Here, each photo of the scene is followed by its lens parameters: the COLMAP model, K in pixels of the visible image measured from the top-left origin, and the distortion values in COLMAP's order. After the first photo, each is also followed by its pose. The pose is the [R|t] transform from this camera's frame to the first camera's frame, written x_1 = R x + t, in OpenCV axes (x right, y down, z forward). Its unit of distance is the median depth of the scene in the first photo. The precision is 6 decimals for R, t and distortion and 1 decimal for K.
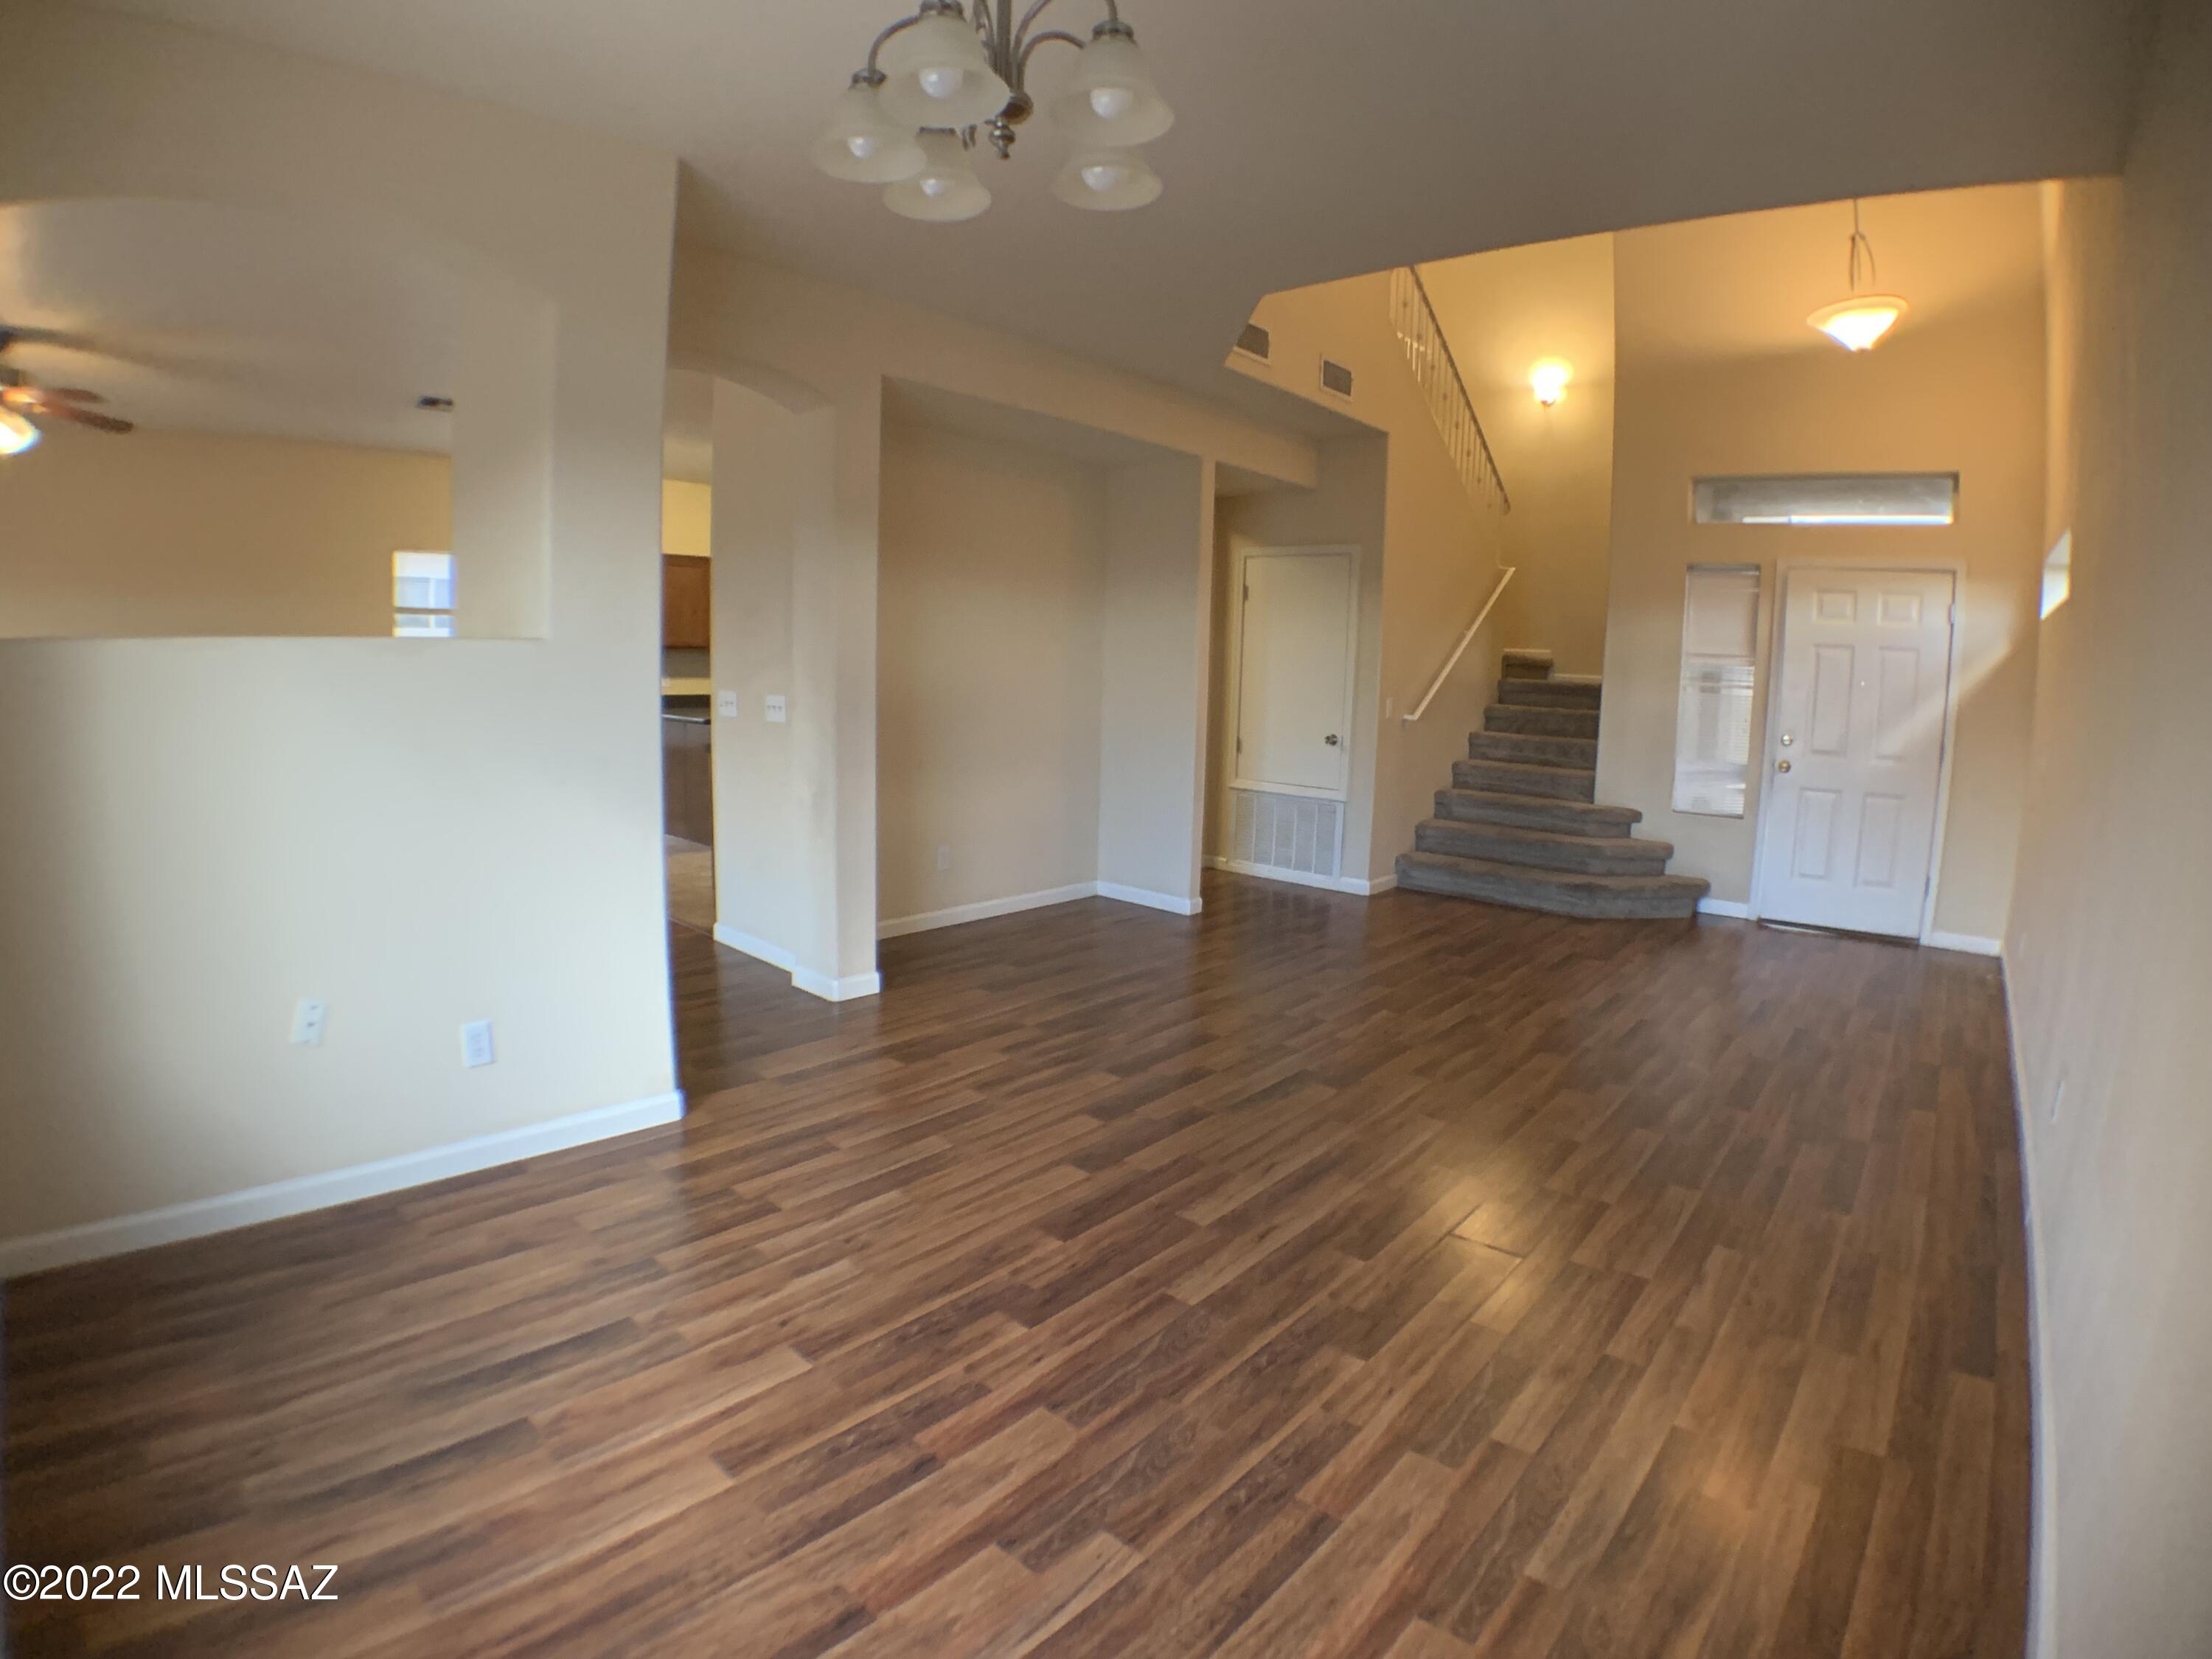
lens RADIAL K [[1072.3, 0, 1117.7], [0, 1072.3, 796.0], [0, 0, 1]] dist [-0.172678, 0.027488]
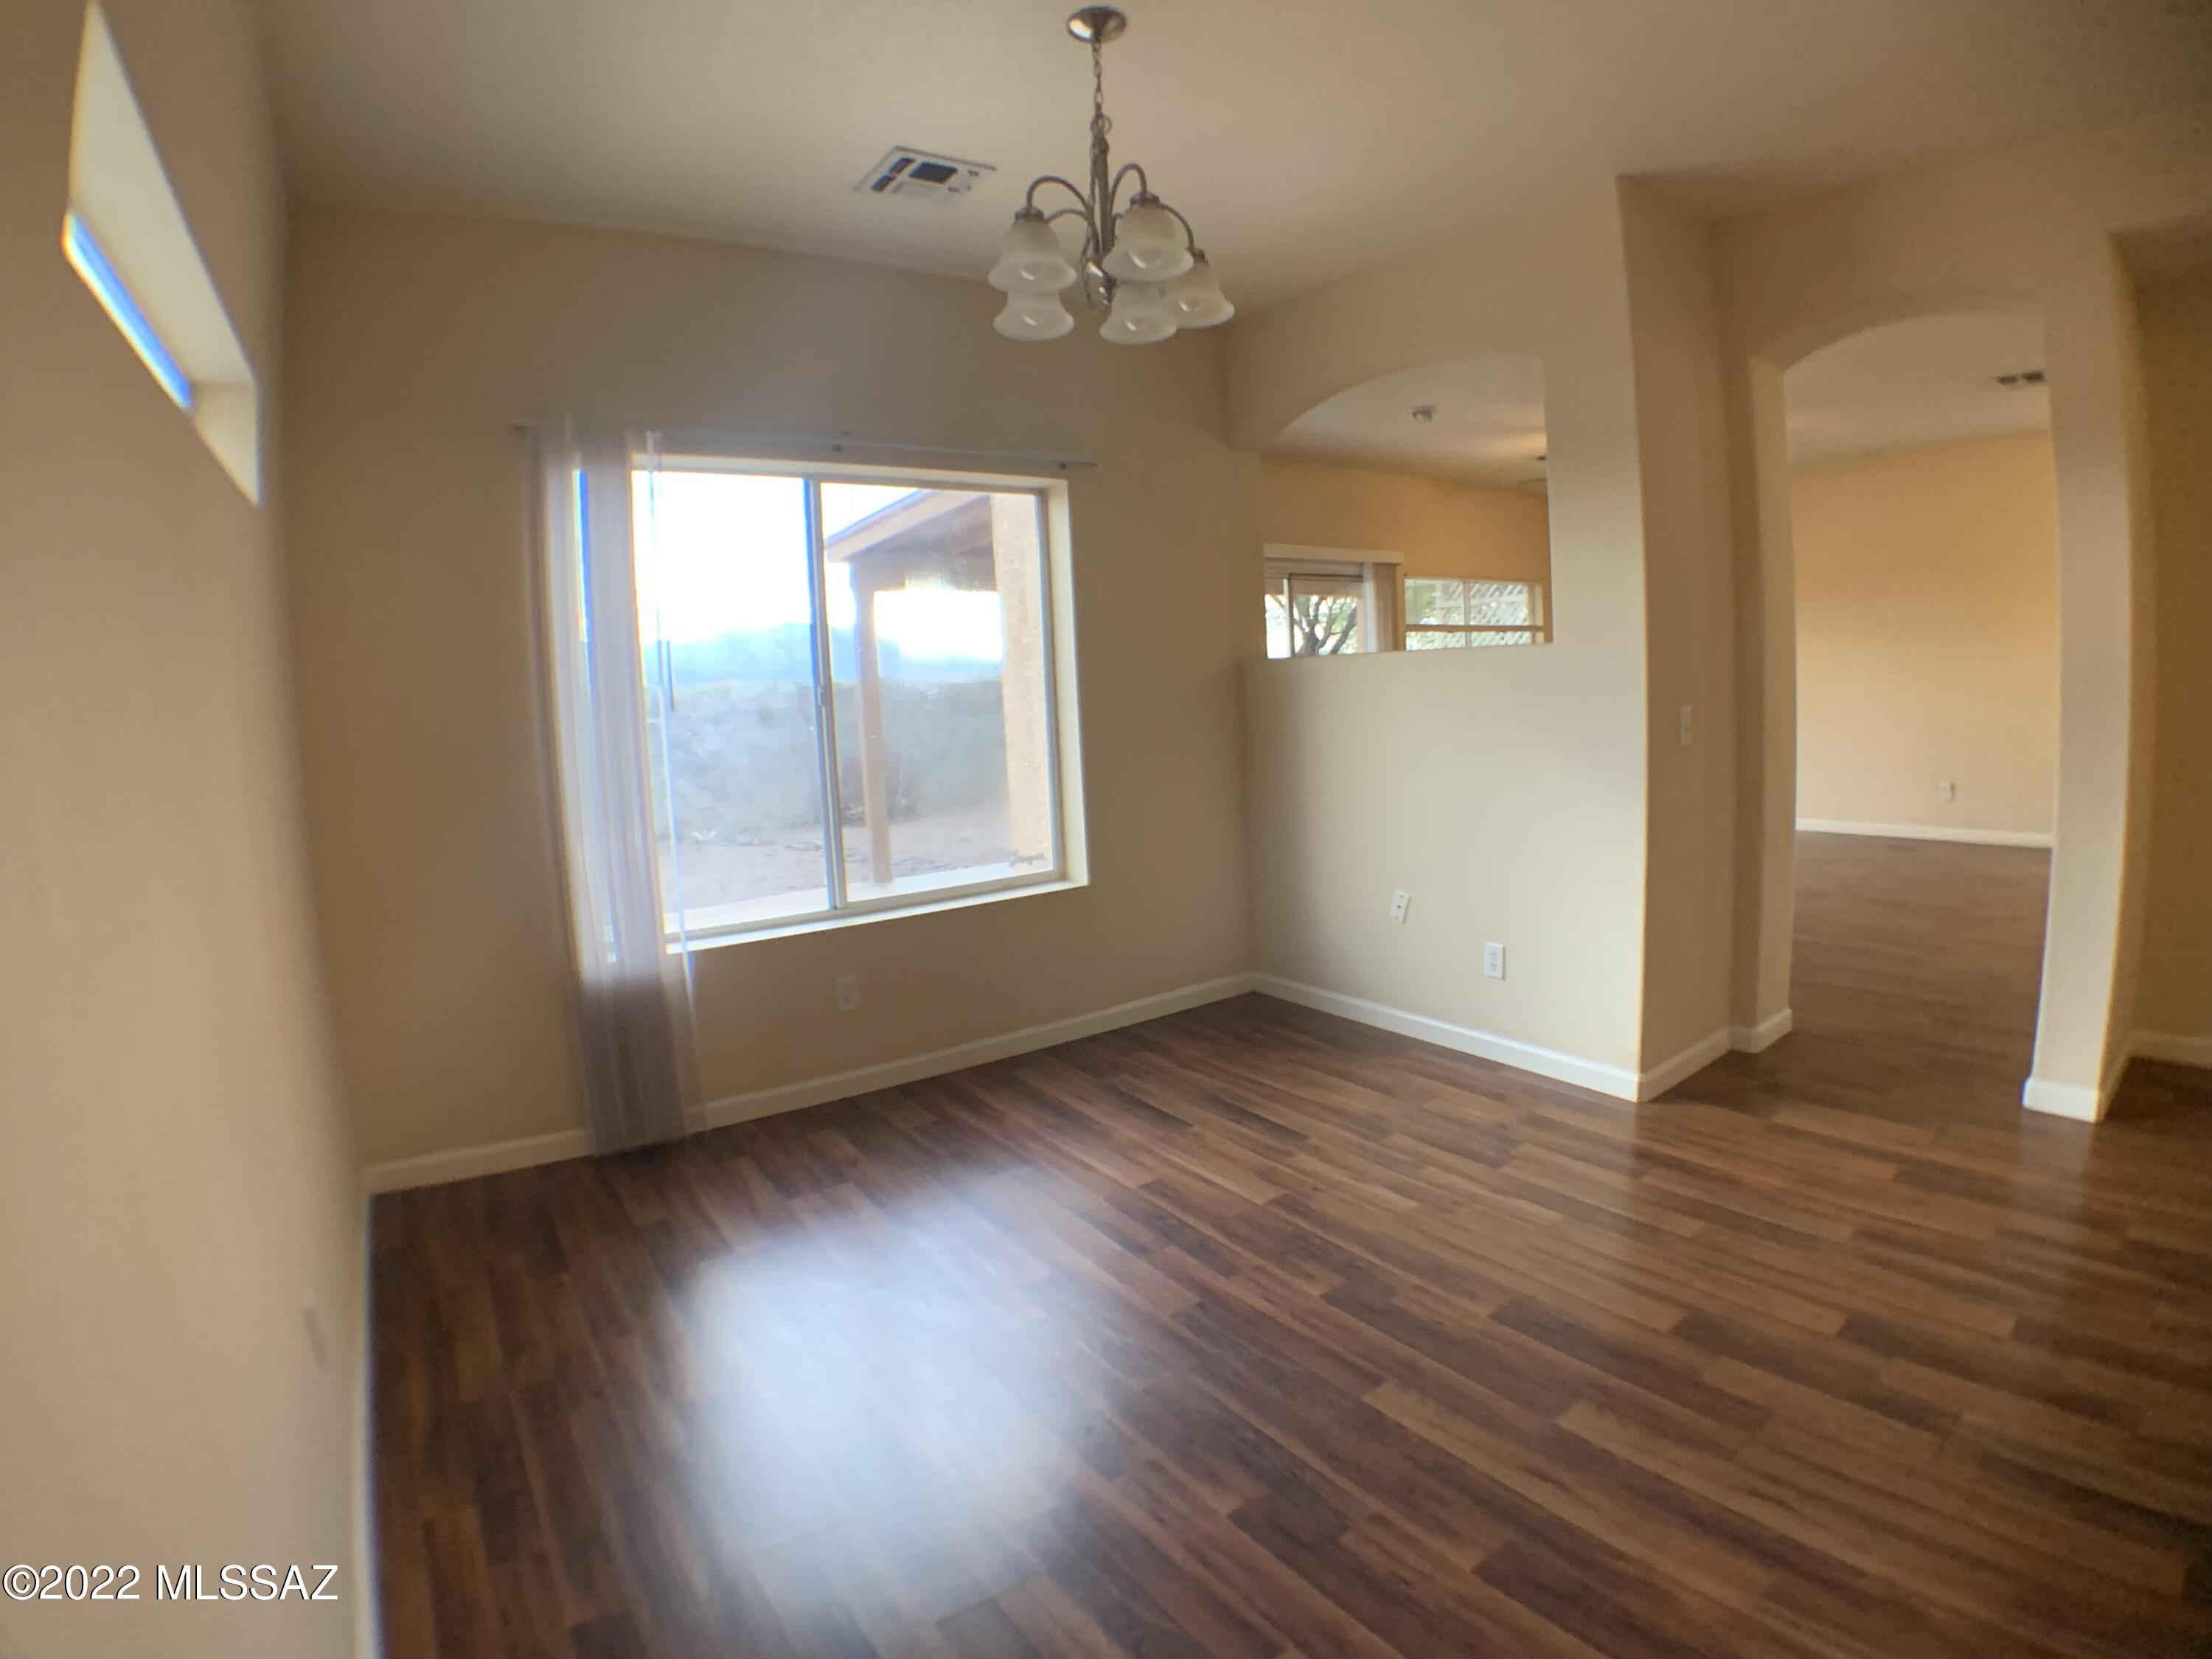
lens RADIAL K [[1072.3, 0, 1117.7], [0, 1072.3, 796.0], [0, 0, 1]] dist [-0.172678, 0.027488]
pose [[-0.236277, 0.080191, -0.968371, 0.780593], [-0.071165, 0.992484, 0.099552, -0.062724], [0.969076, 0.092436, -0.228795, 0.832718]]
